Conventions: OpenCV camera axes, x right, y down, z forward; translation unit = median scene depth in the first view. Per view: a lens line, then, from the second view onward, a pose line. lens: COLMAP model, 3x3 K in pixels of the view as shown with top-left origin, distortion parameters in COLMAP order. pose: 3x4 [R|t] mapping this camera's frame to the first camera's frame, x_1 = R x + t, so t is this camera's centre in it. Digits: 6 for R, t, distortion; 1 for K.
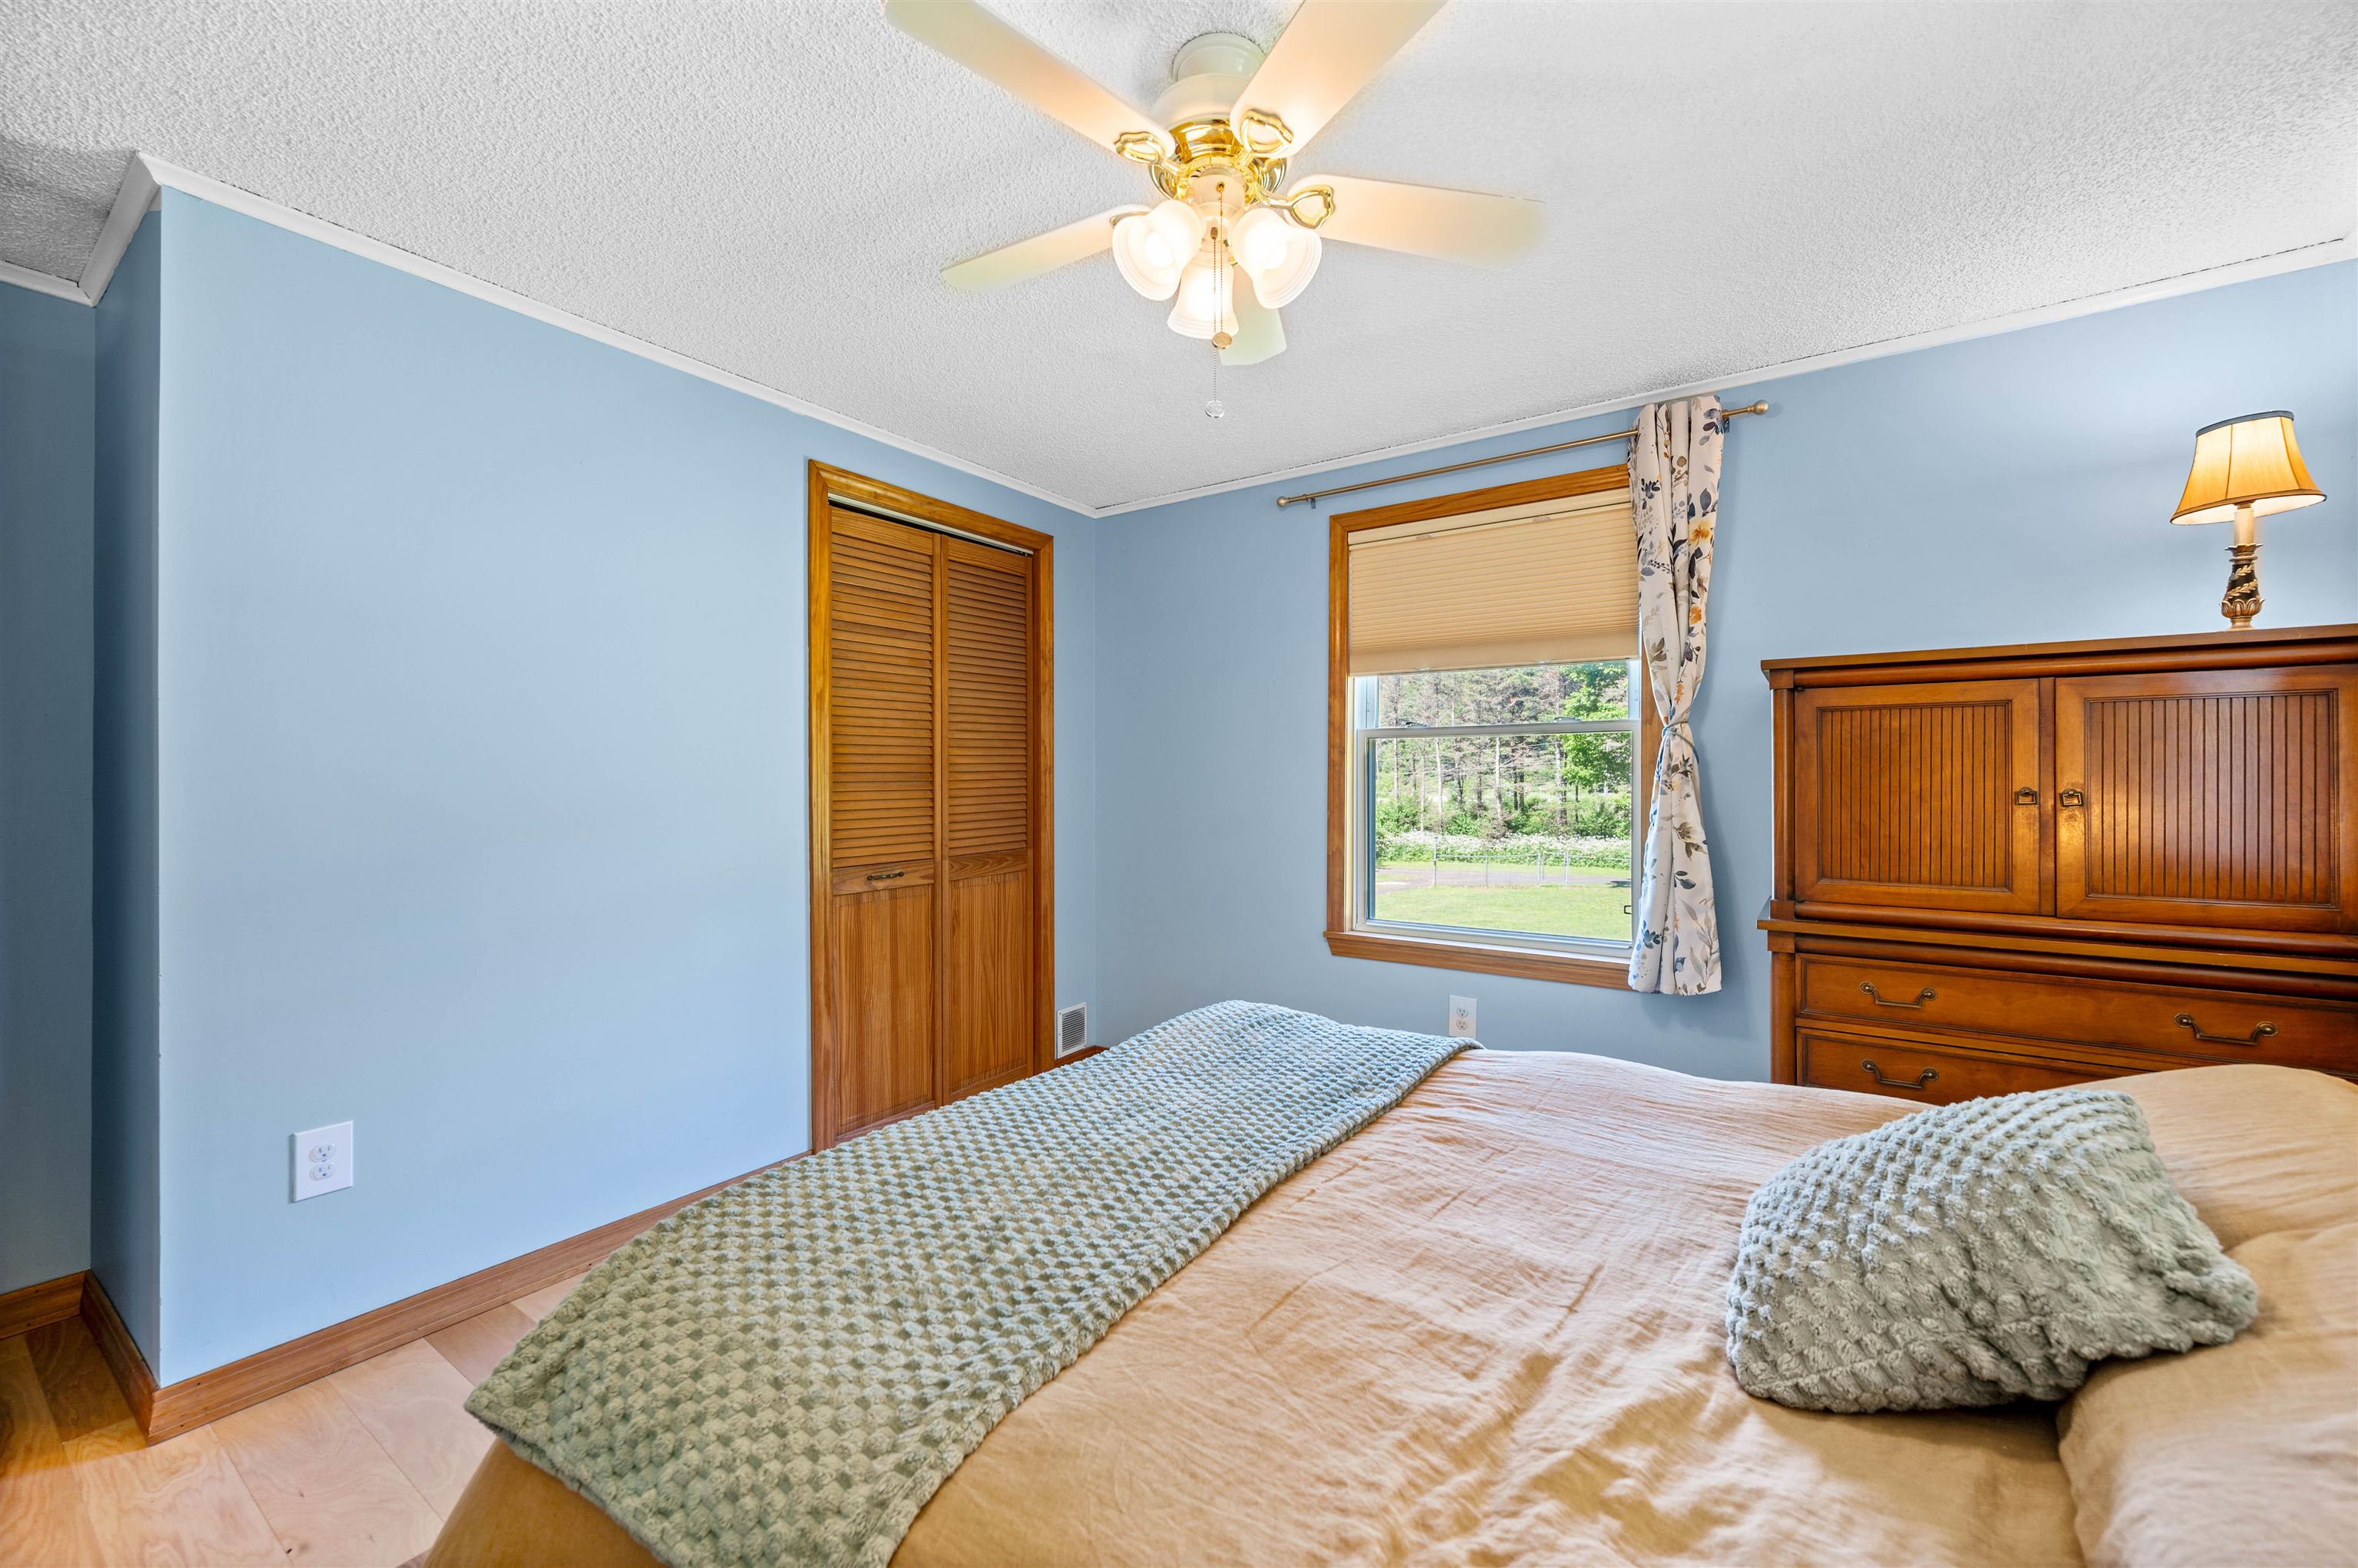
lens RADIAL K [[934.0, 0, 1174.2], [0, 934.0, 780.8], [0, 0, 1]] dist [-0.004924, 0.001108]
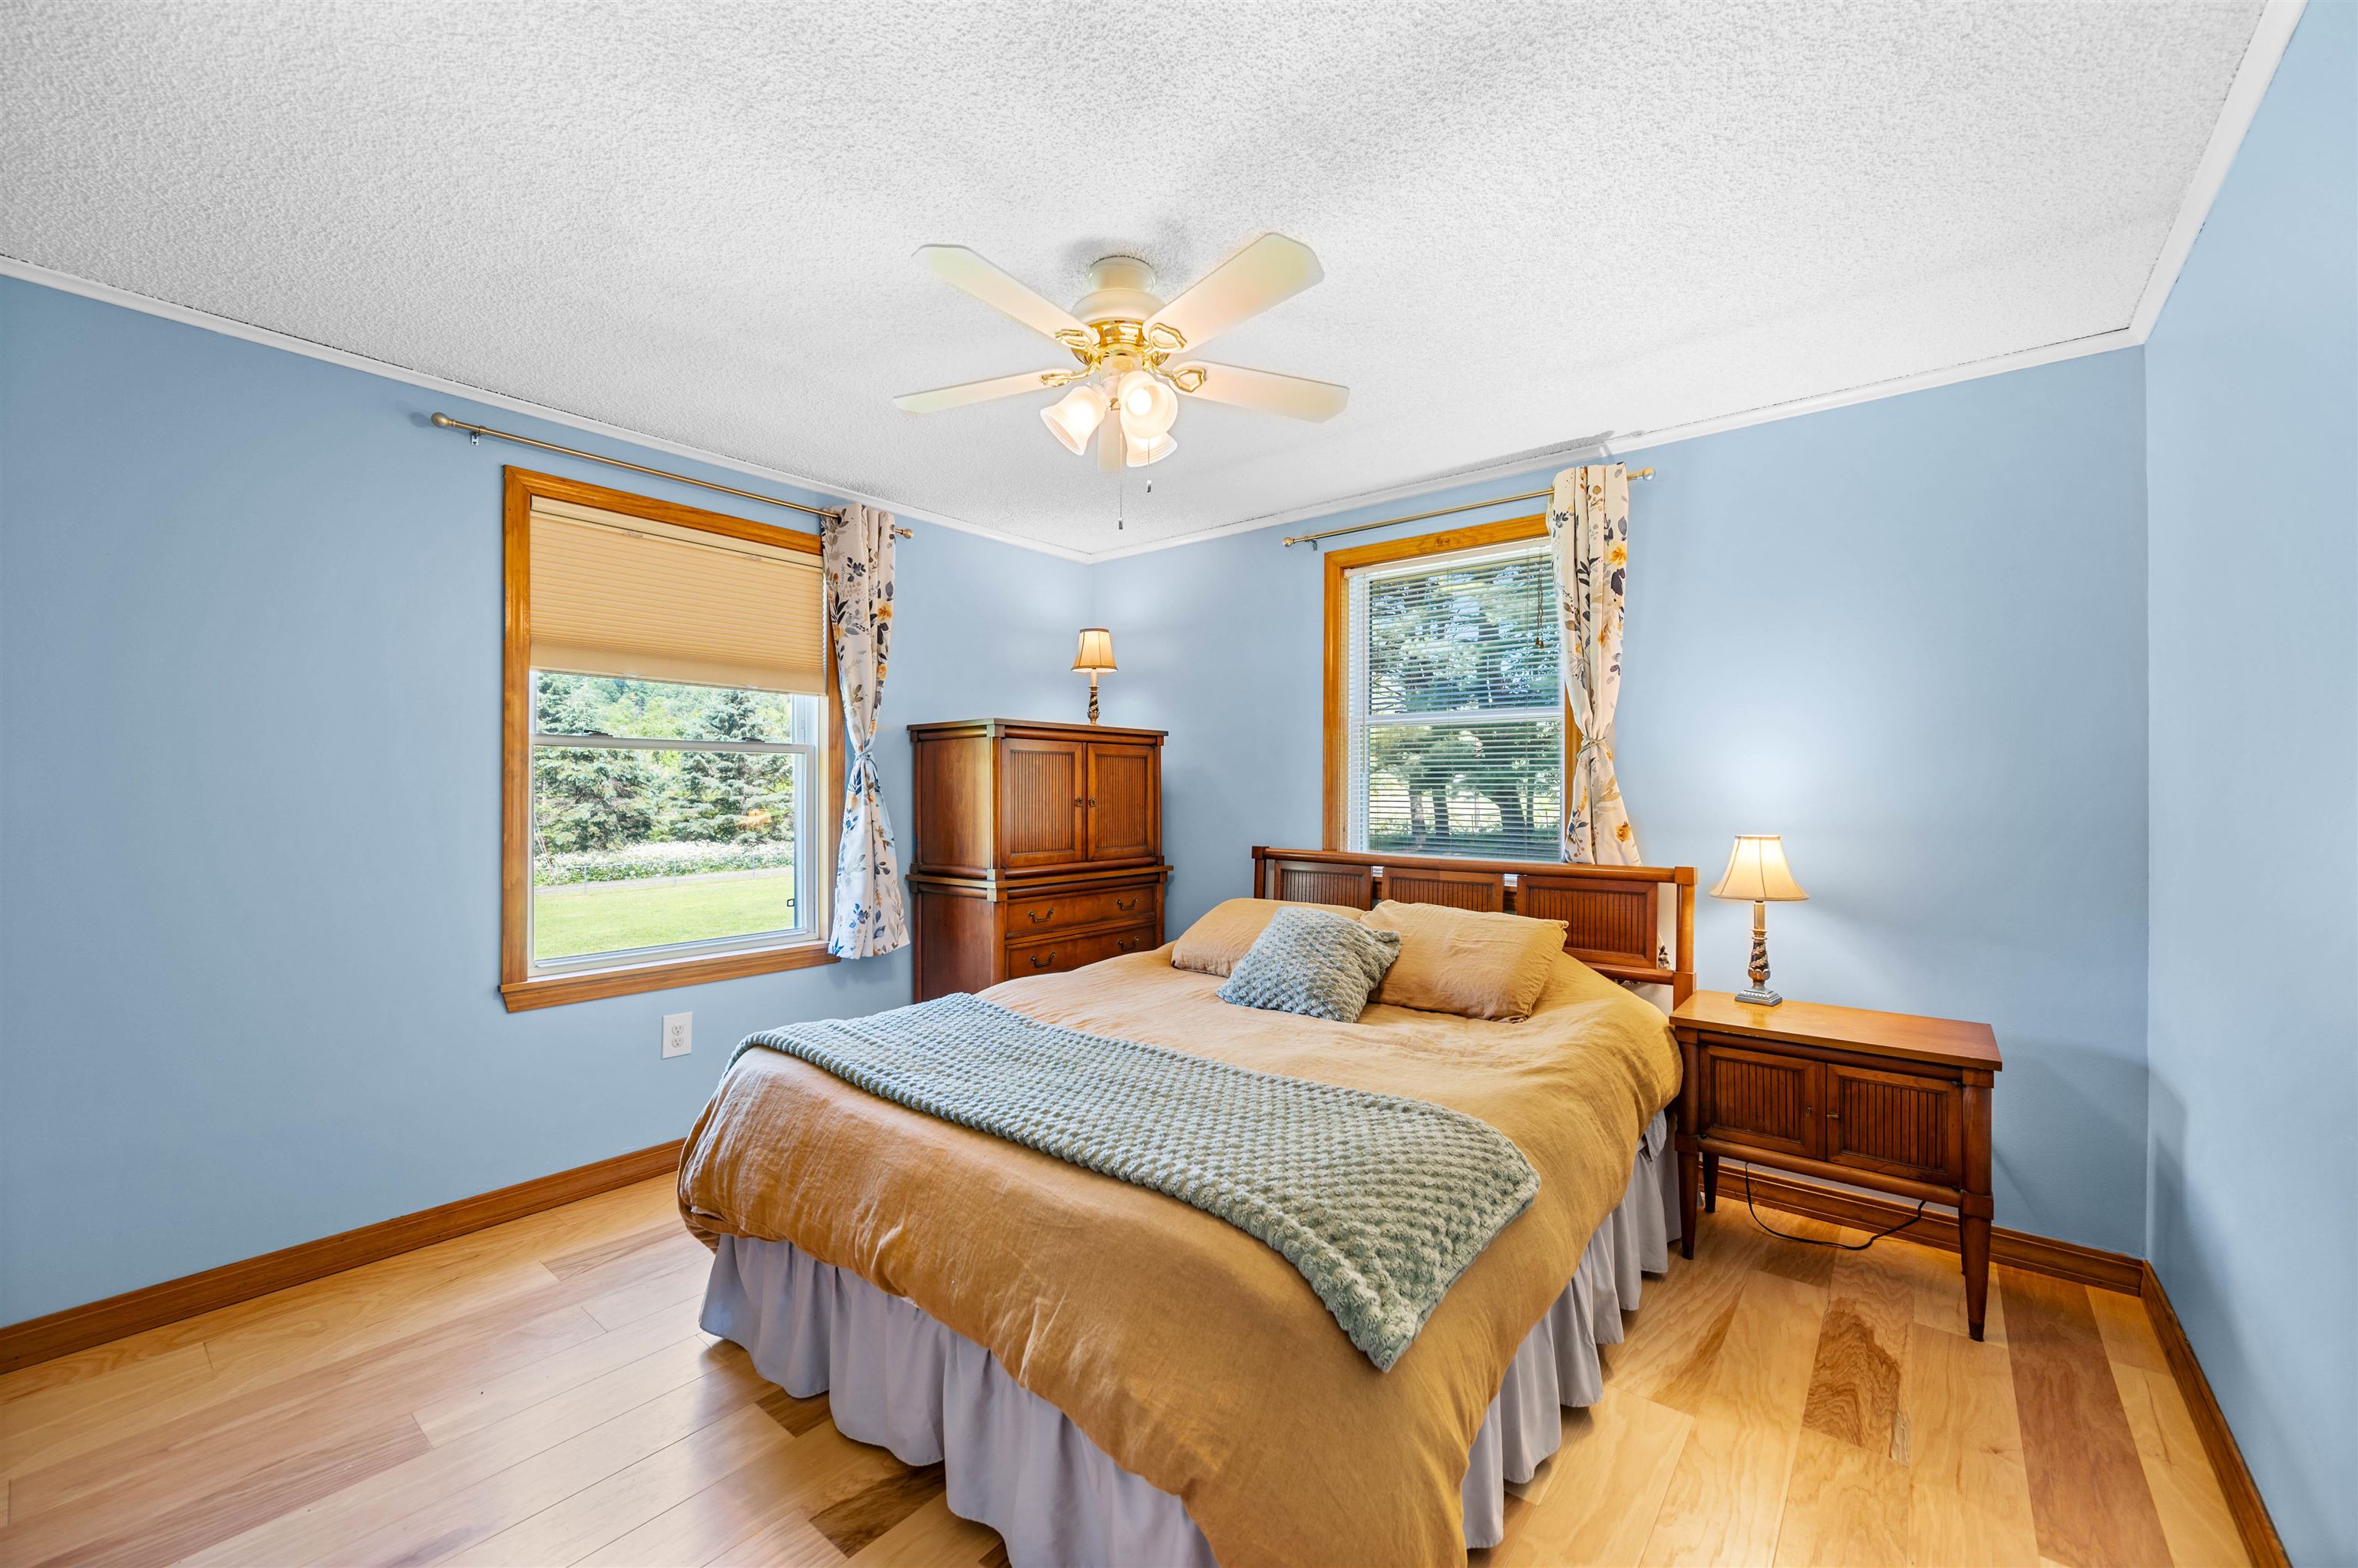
lens RADIAL K [[934.0, 0, 1164.8], [0, 934.0, 784.8], [0, 0, 1]] dist [-0.004924, 0.001108]
pose [[0.075205, 0.011459, 0.997102, -0.763252], [0.004937, 0.999917, -0.011863, 0.004515], [-0.997156, 0.005814, 0.075143, 0.493459]]
